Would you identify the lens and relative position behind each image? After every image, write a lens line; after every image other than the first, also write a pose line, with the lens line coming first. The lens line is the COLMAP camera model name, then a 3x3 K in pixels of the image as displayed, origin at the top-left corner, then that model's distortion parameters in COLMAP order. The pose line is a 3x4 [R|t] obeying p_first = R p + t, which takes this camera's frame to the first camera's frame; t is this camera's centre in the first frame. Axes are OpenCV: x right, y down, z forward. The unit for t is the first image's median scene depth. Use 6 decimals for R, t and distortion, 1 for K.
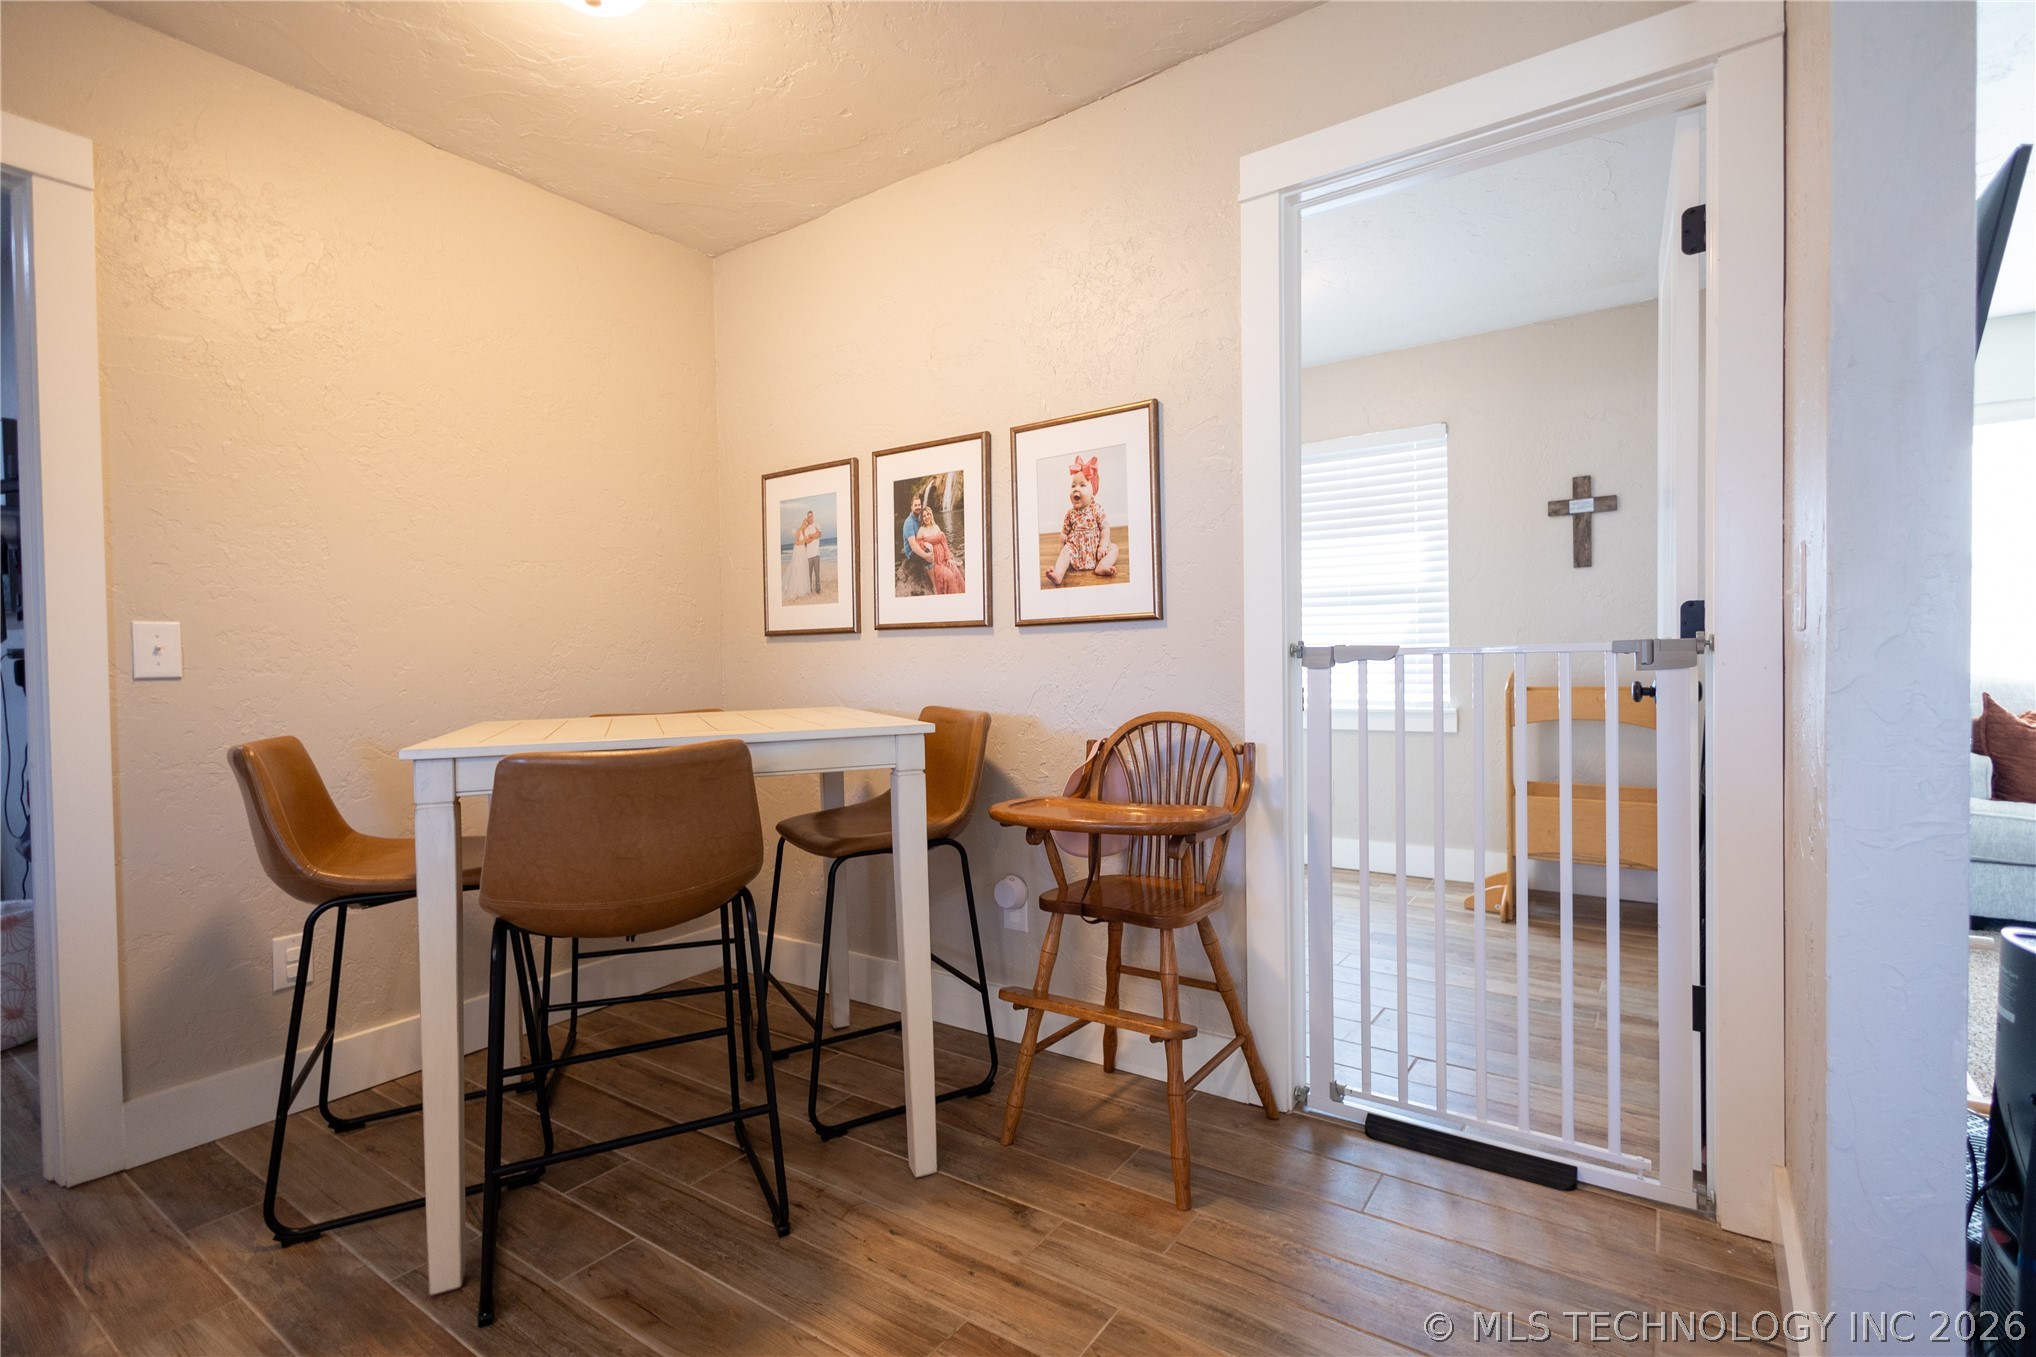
lens RADIAL K [[937.9, 0, 1021.9], [0, 937.9, 674.4], [0, 0, 1]] dist [0.016299, -0.006457]
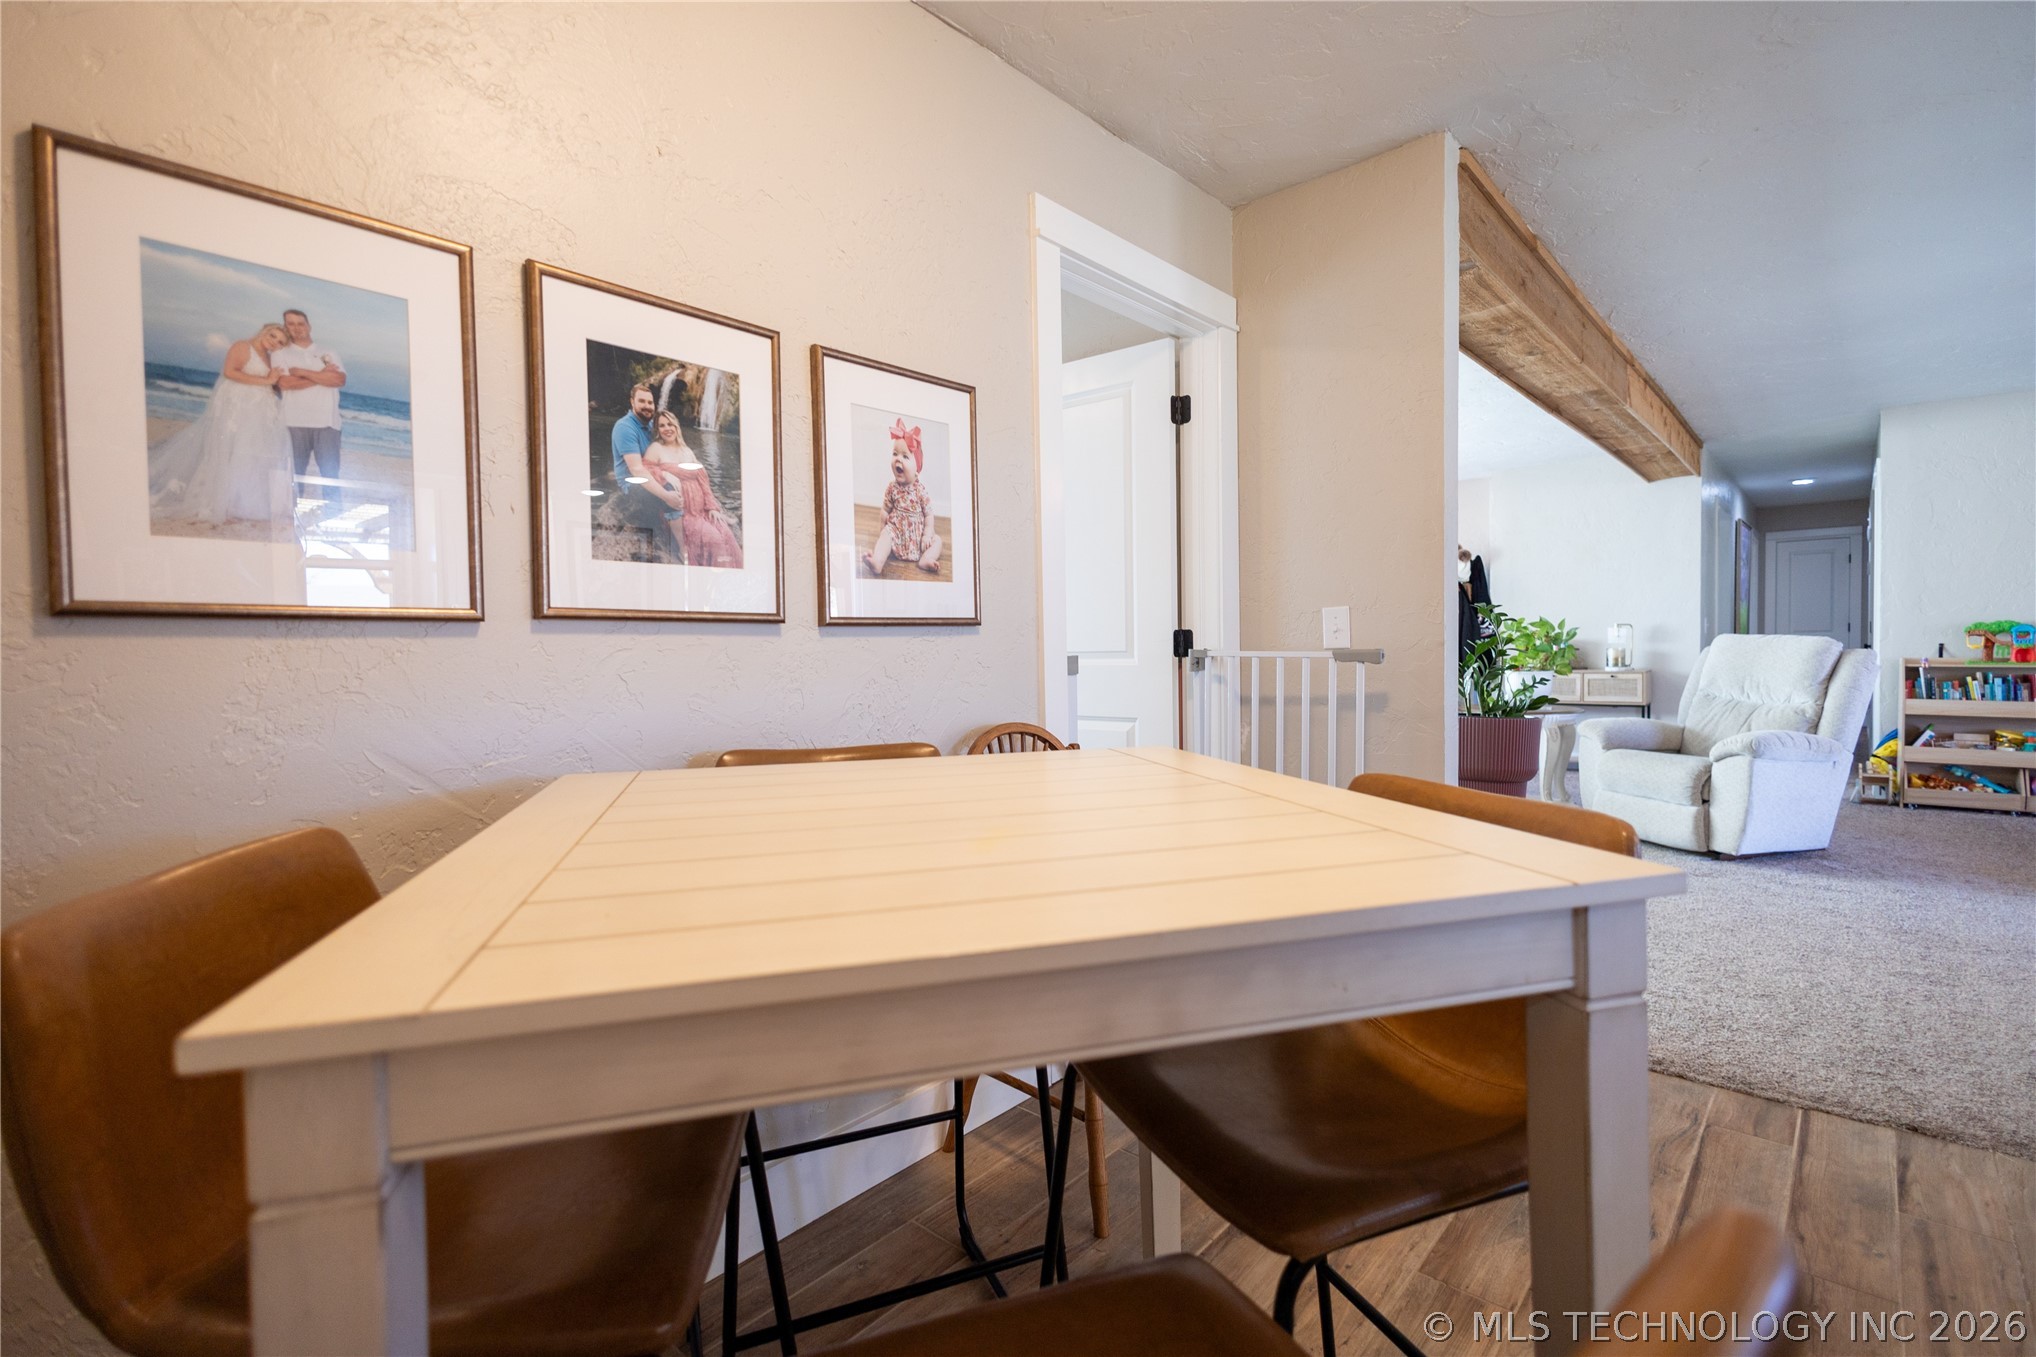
lens RADIAL K [[937.9, 0, 1021.9], [0, 937.9, 674.4], [0, 0, 1]] dist [0.016299, -0.006457]
pose [[0.113517, -0.010575, 0.993480, -0.703083], [0.033810, 0.999405, 0.006775, -0.013930], [-0.992961, 0.032821, 0.113807, 0.777225]]
